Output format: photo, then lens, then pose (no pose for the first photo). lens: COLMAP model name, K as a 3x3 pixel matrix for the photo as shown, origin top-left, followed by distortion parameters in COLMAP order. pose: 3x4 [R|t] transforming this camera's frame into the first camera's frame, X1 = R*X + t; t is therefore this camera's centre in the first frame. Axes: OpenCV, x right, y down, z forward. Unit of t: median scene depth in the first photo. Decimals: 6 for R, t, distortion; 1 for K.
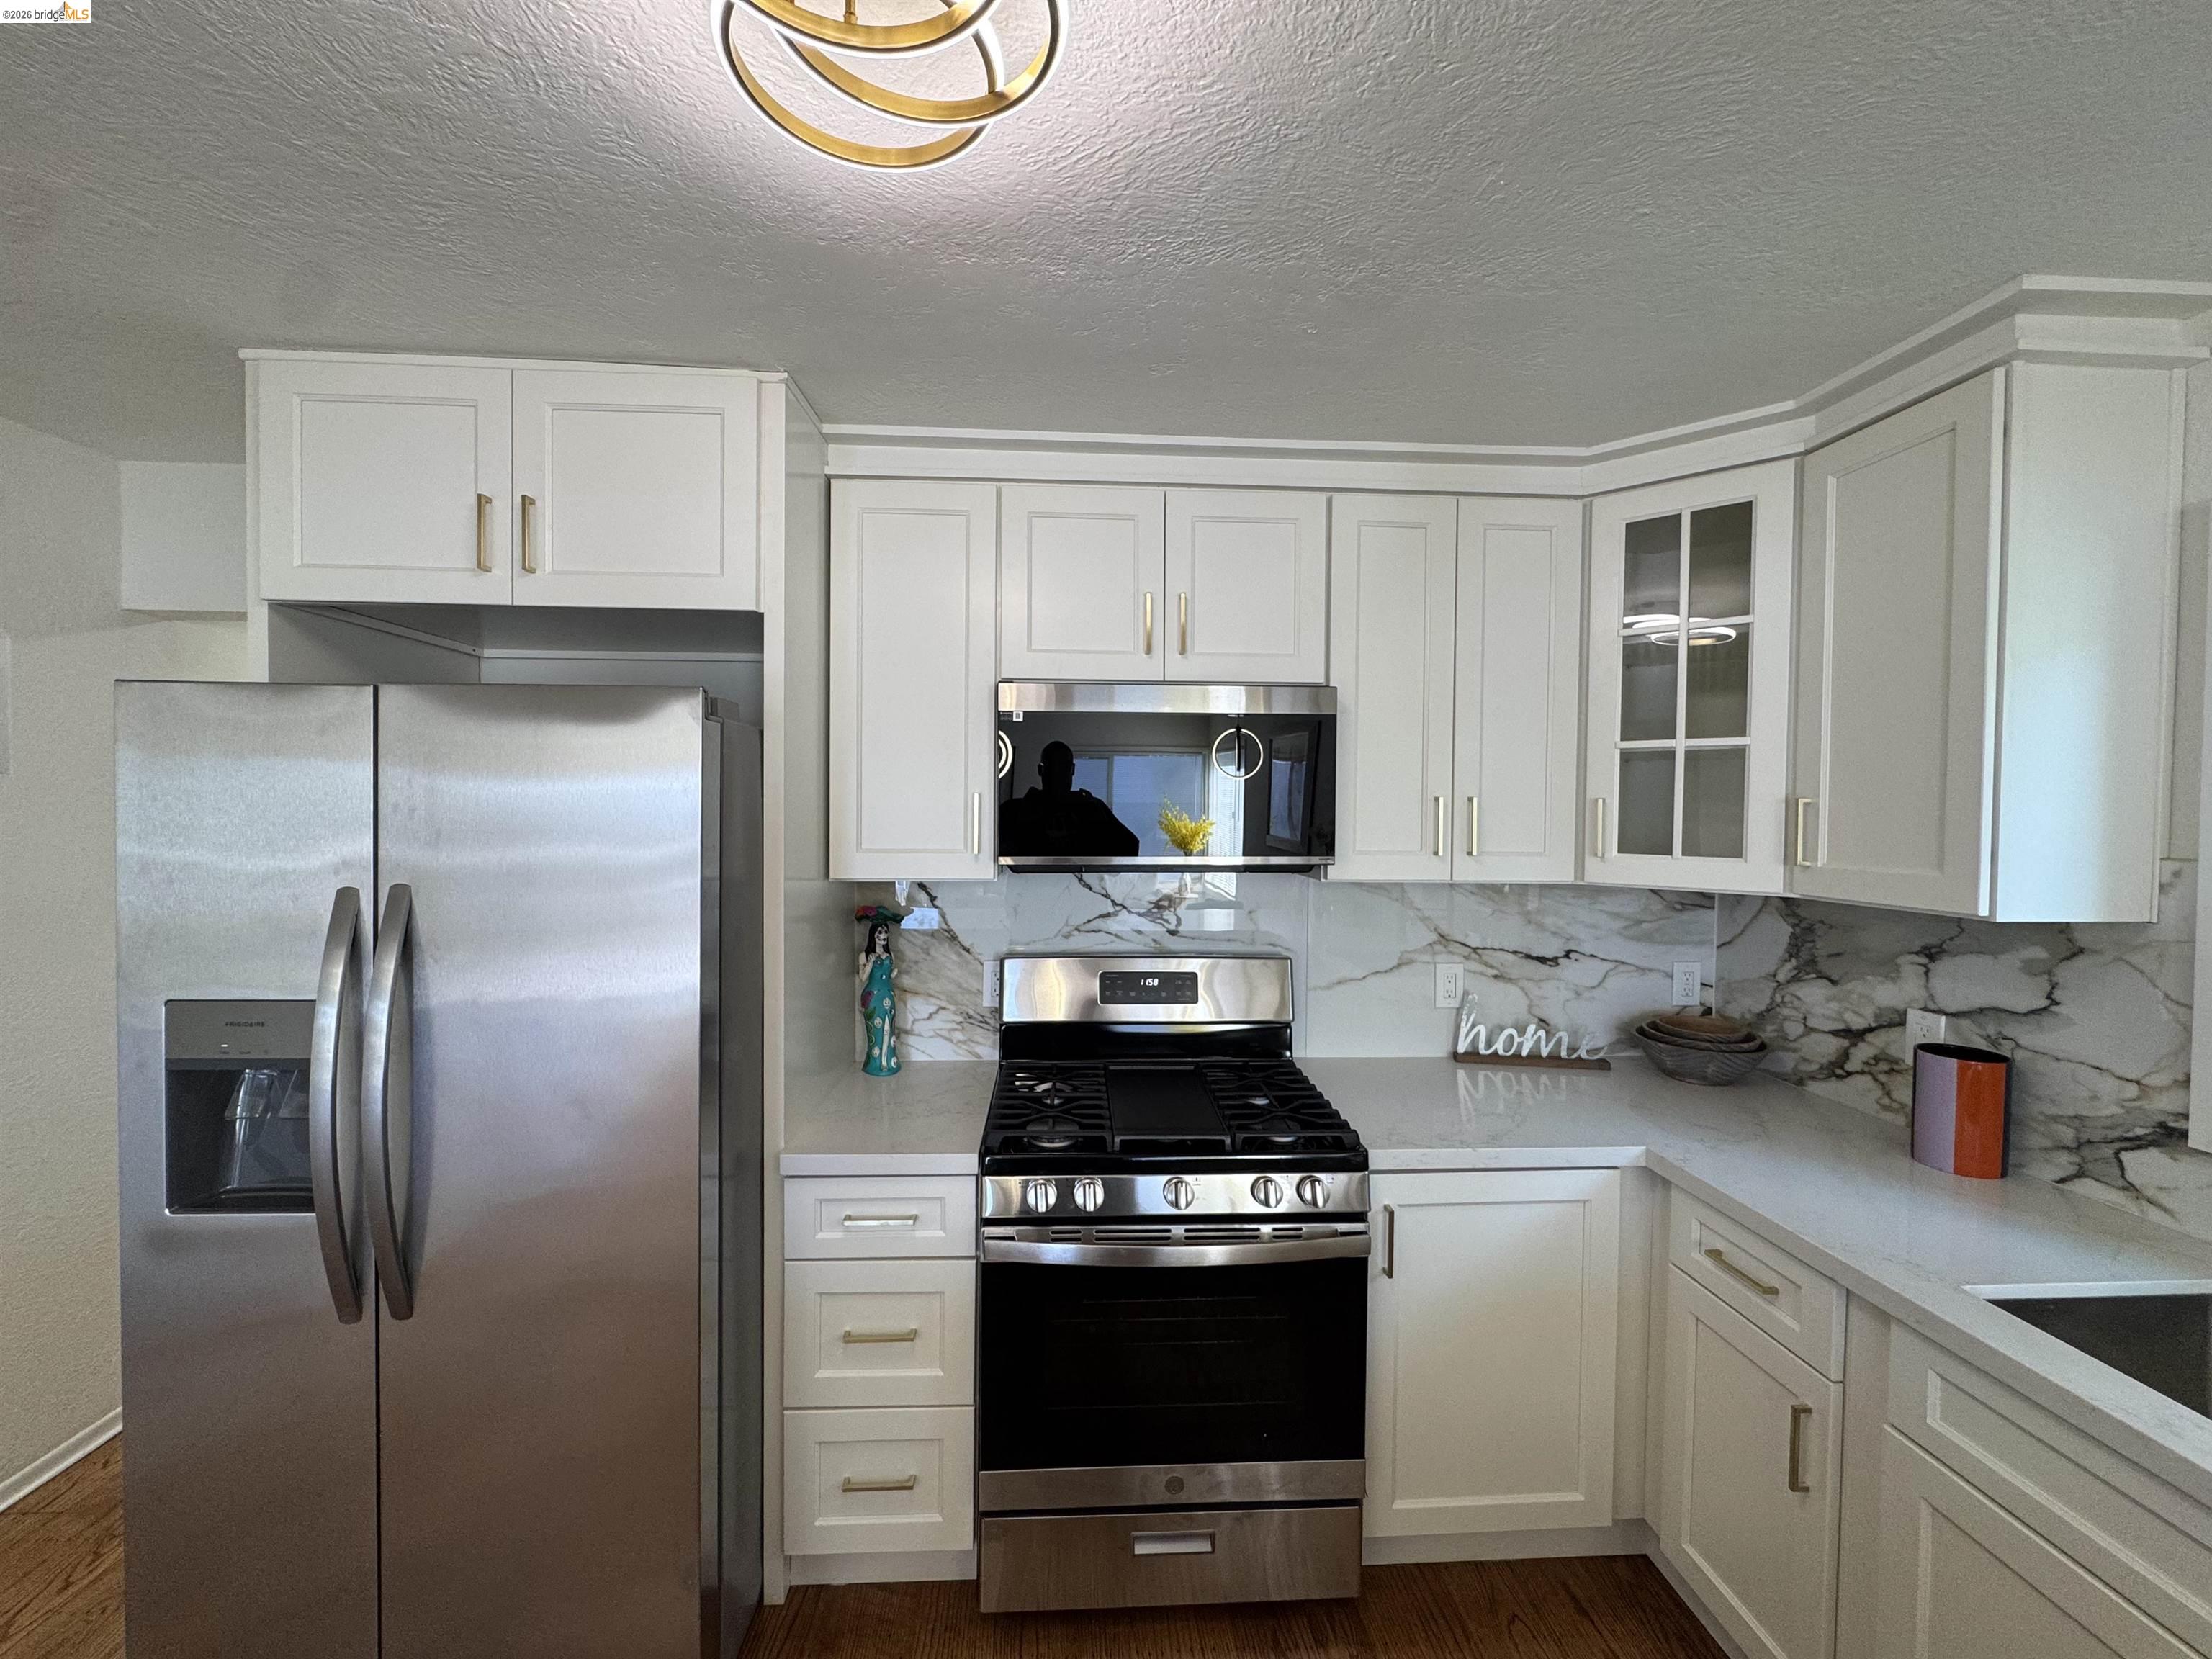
lens RADIAL K [[884.8, 0, 1102.6], [0, 884.8, 827.6], [0, 0, 1]] dist [-0.003609, -0.000047]
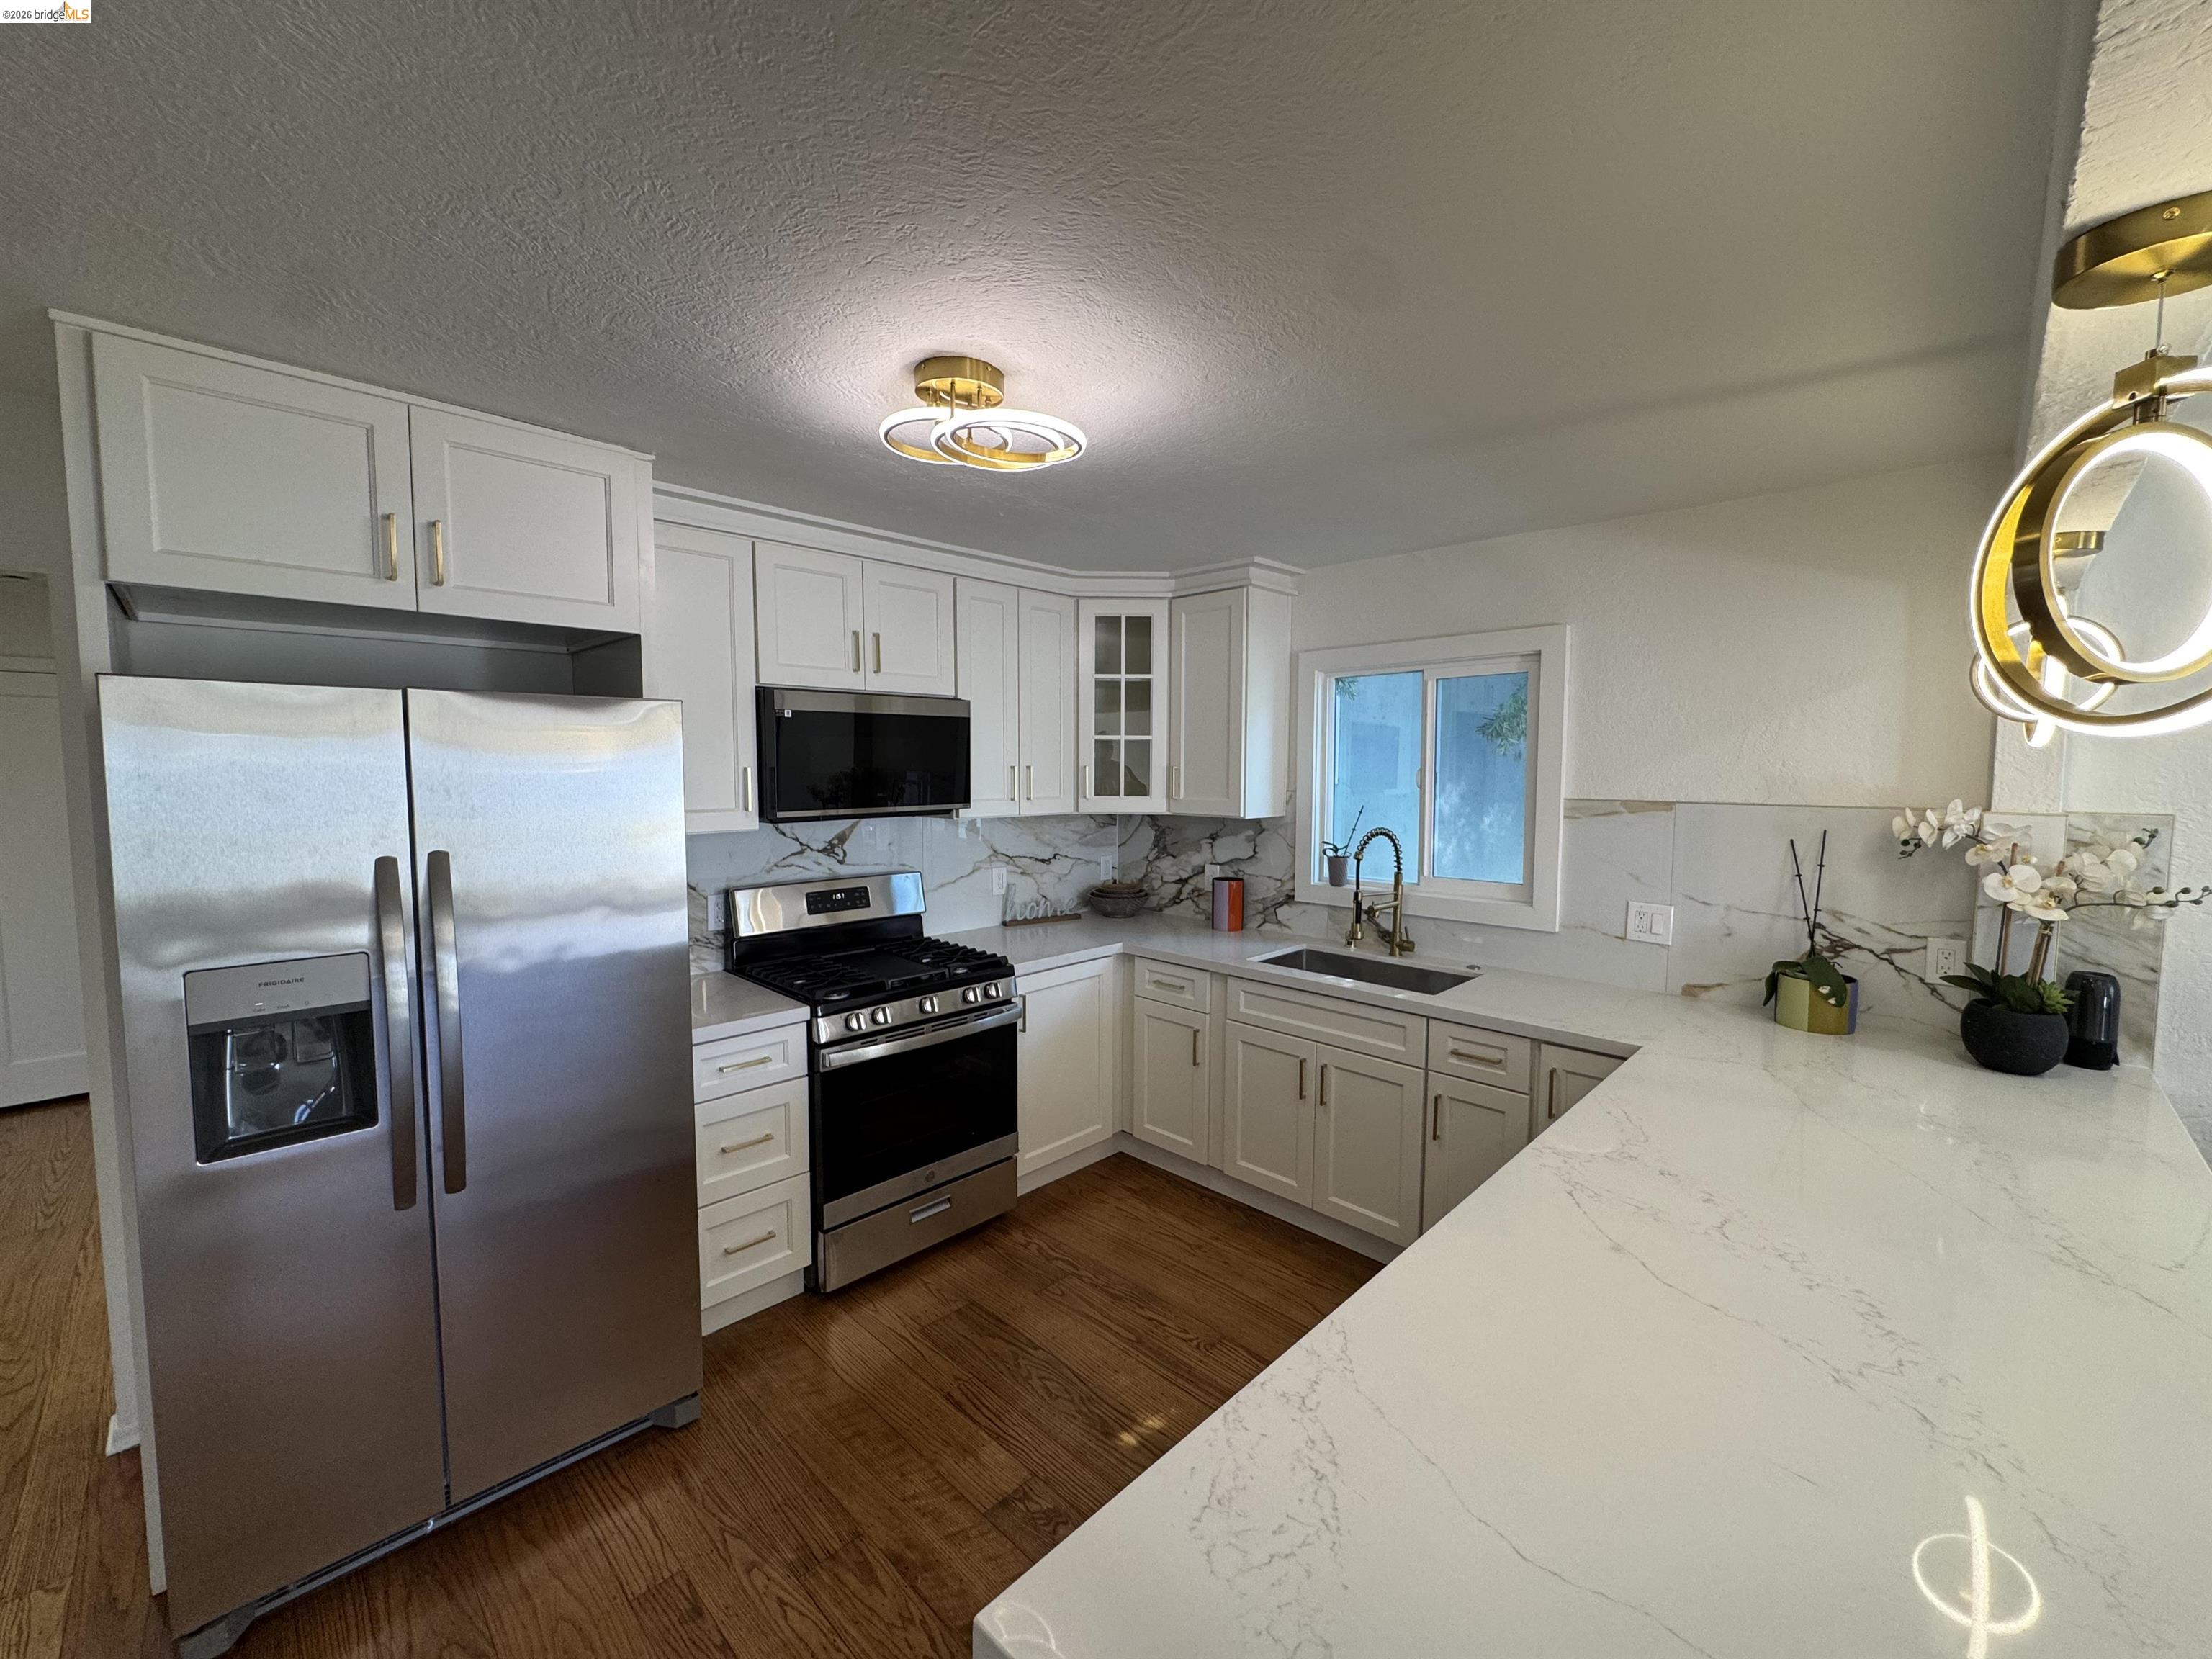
lens RADIAL K [[884.8, 0, 1105.5], [0, 884.8, 827.6], [0, 0, 1]] dist [-0.003609, -0.000047]
pose [[0.738918, -0.055762, 0.671485, -0.682005], [0.018686, 0.997882, 0.062305, -0.020816], [-0.673537, -0.033490, 0.738395, -0.405076]]
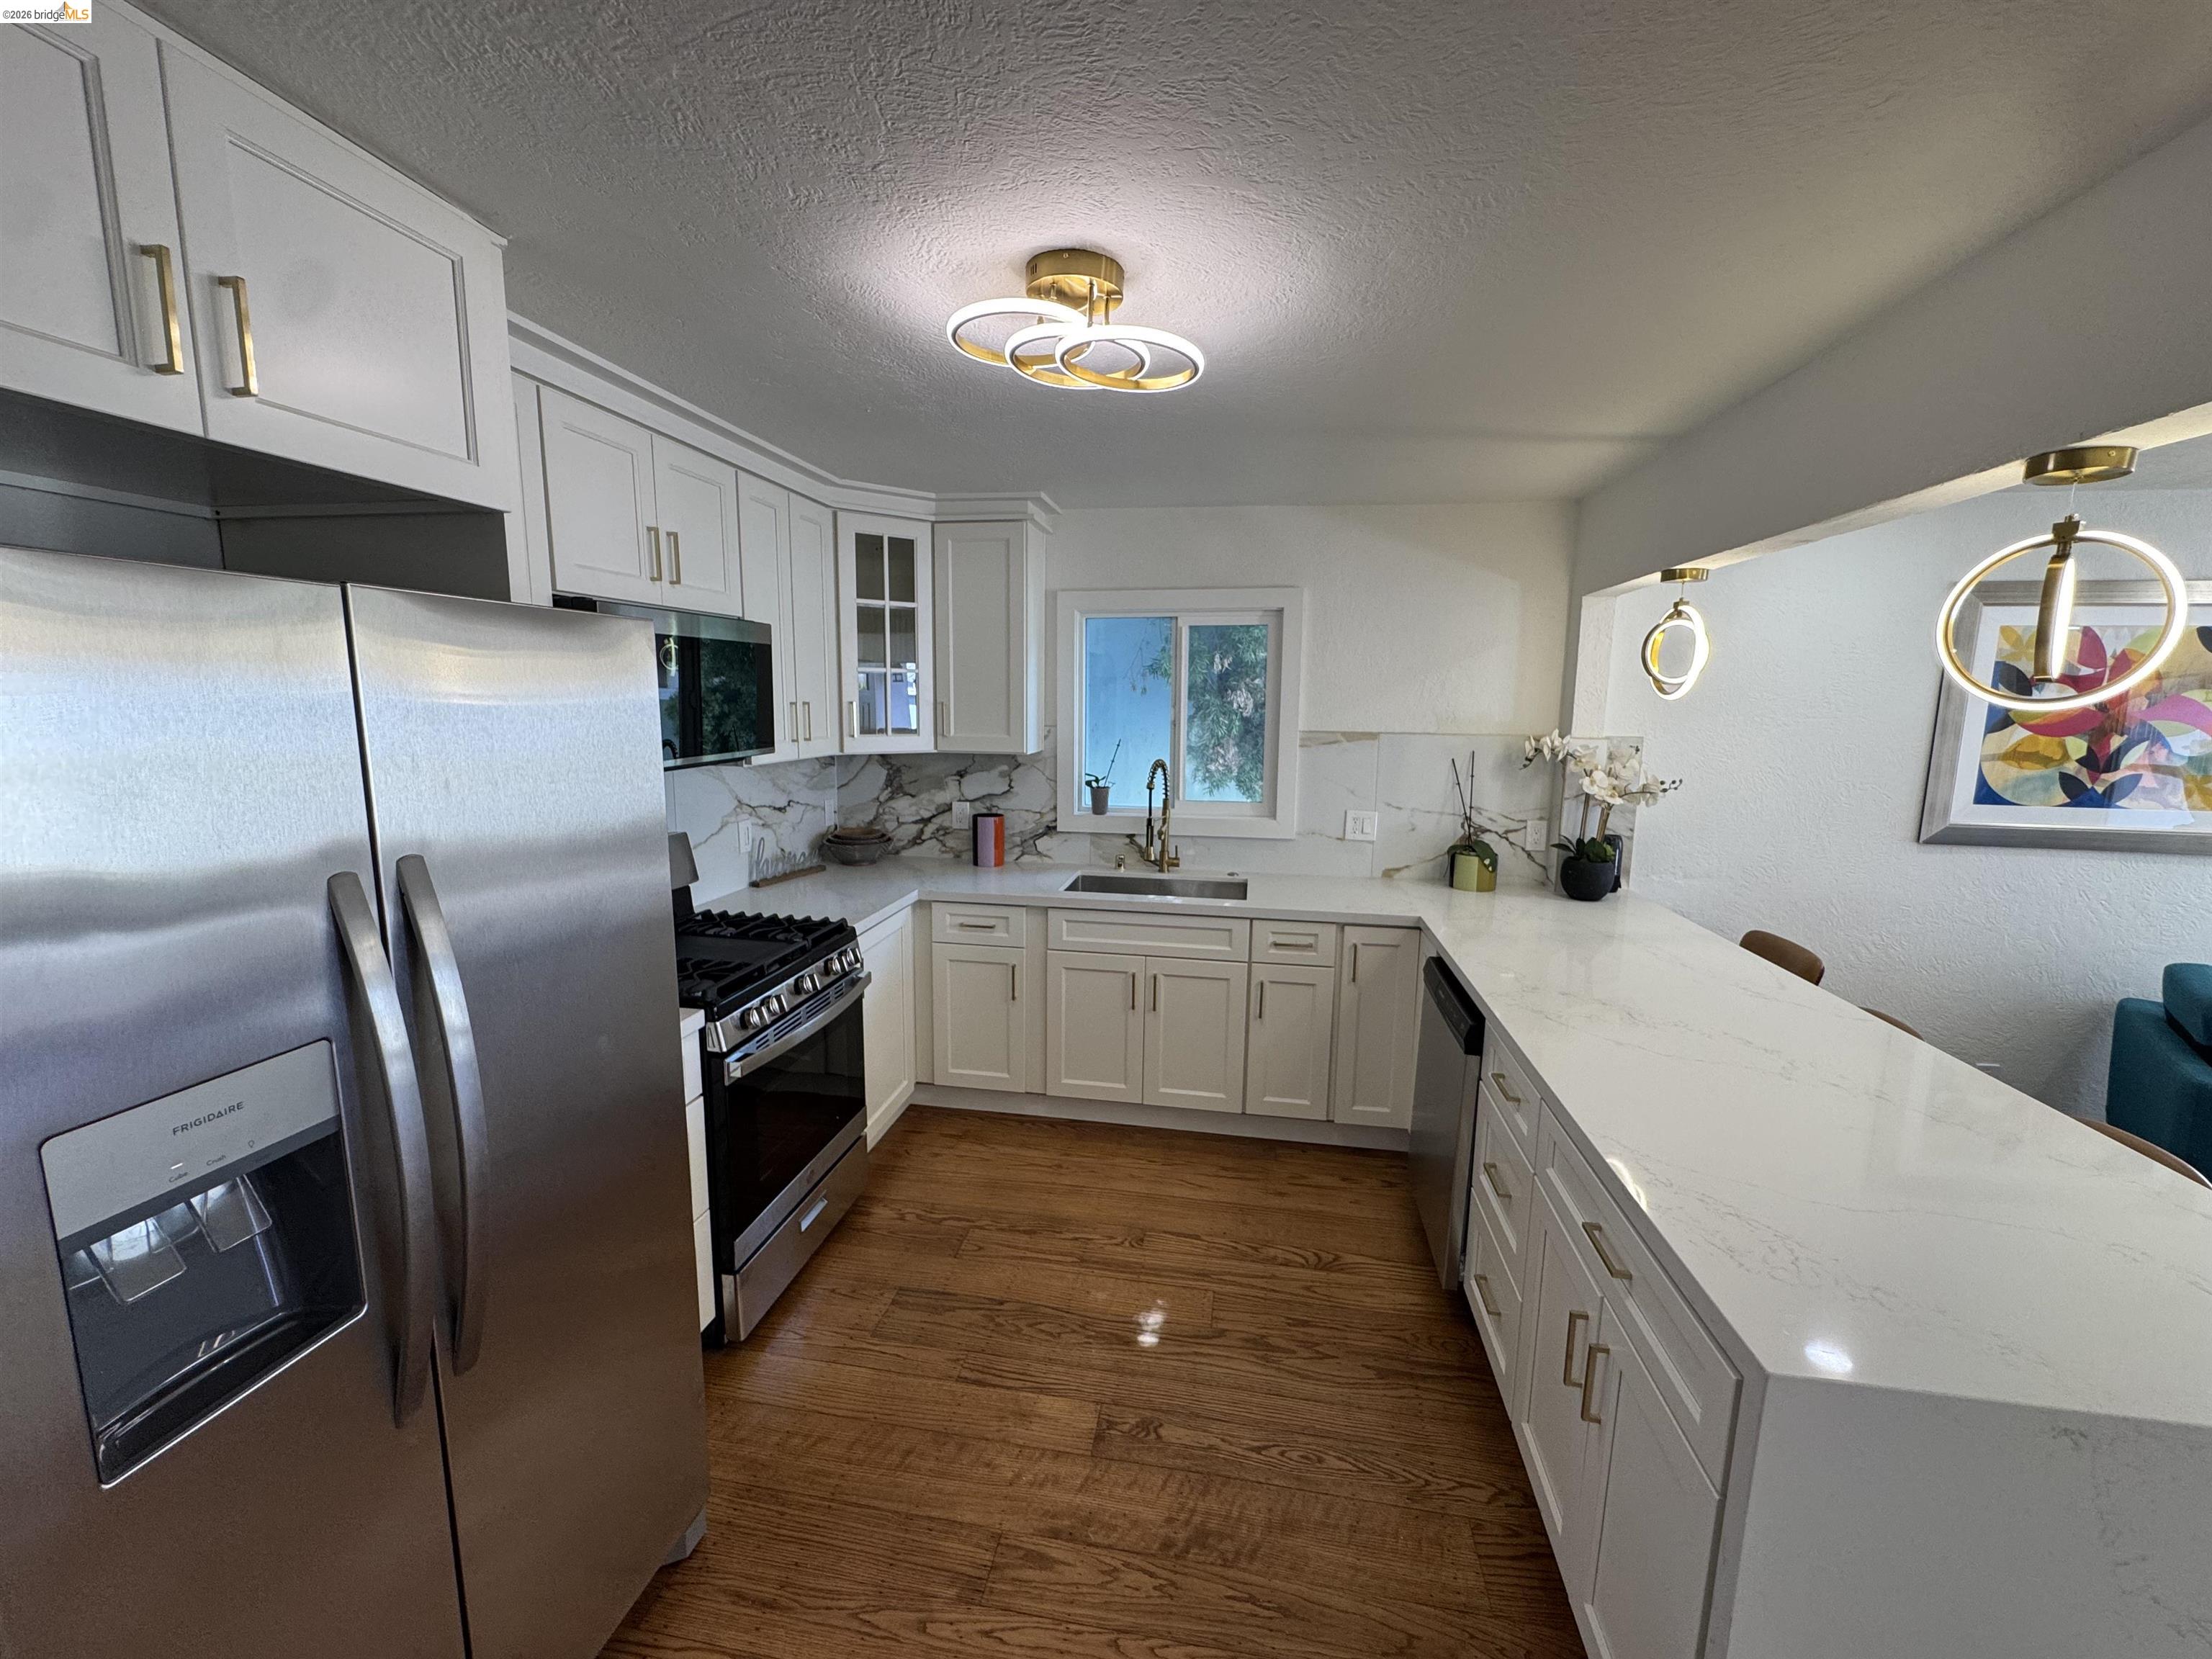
lens RADIAL K [[884.8, 0, 1105.1], [0, 884.8, 827.7], [0, 0, 1]] dist [-0.003609, -0.000047]
pose [[0.224230, -0.151702, 0.962656, -1.016824], [0.010945, 0.988139, 0.153169, -0.051428], [-0.974475, -0.023808, 0.223231, 0.173596]]
